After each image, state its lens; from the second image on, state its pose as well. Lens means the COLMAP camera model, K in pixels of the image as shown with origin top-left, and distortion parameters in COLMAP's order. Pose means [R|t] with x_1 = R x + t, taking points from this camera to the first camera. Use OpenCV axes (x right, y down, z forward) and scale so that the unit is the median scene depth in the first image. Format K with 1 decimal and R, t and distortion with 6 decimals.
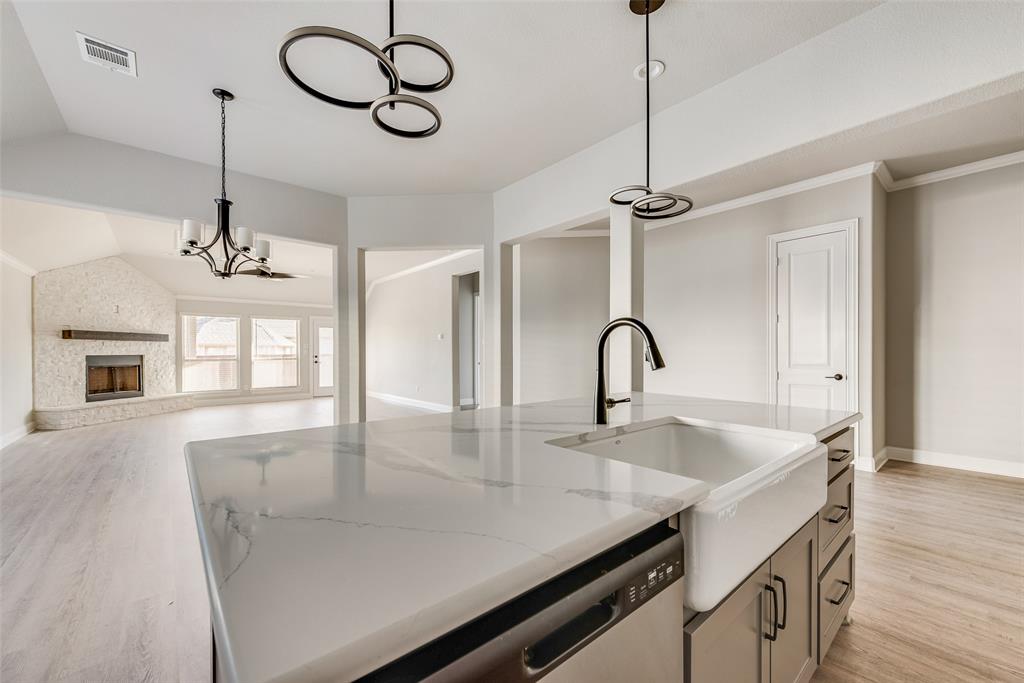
lens RADIAL K [[402.3, 0, 509.1], [0, 402.3, 347.0], [0, 0, 1]] dist [0.009194, -0.003459]
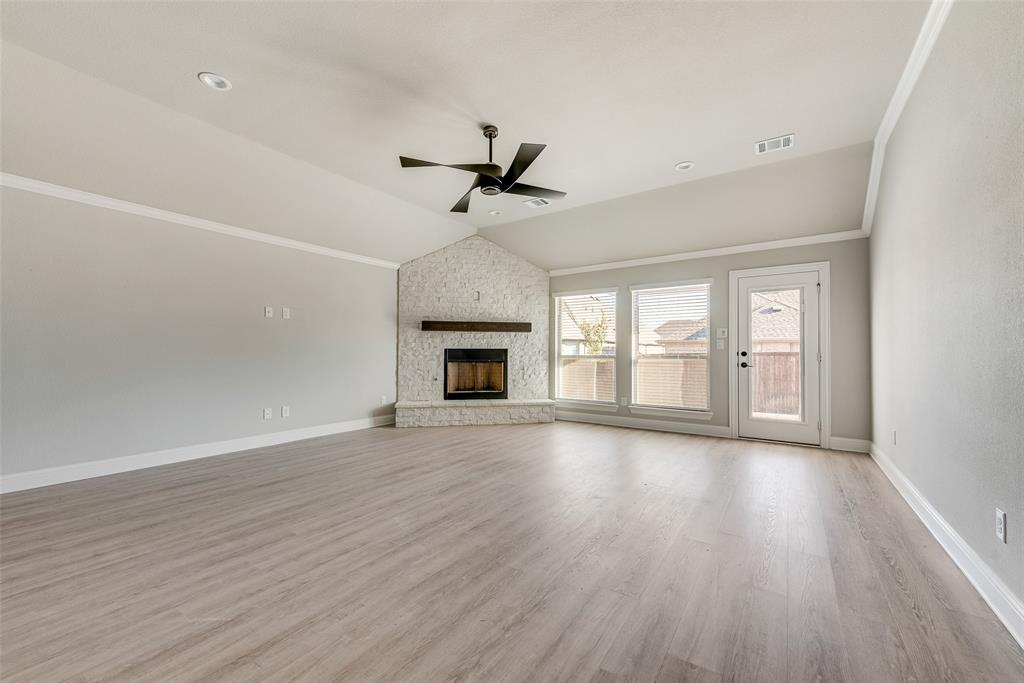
lens RADIAL K [[402.3, 0, 516.5], [0, 402.3, 342.6], [0, 0, 1]] dist [0.009194, -0.003459]
pose [[0.257987, -0.020370, -0.965934, -0.117886], [0.008297, 0.999788, -0.018868, 0.024612], [0.966113, -0.003146, 0.258102, 0.873861]]
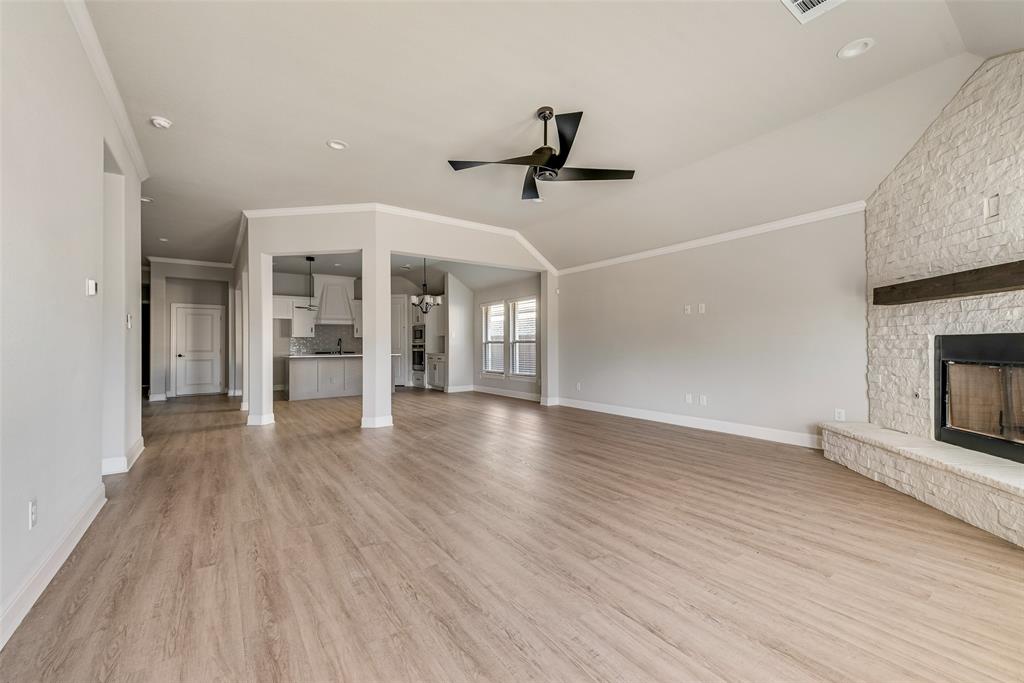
lens RADIAL K [[402.3, 0, 502.3], [0, 402.3, 334.0], [0, 0, 1]] dist [0.009194, -0.003459]
pose [[-0.994935, 0.012811, 0.099699, -0.580787], [0.008711, 0.999102, -0.041455, 0.032421], [-0.100141, -0.040377, -0.994154, 1.420513]]
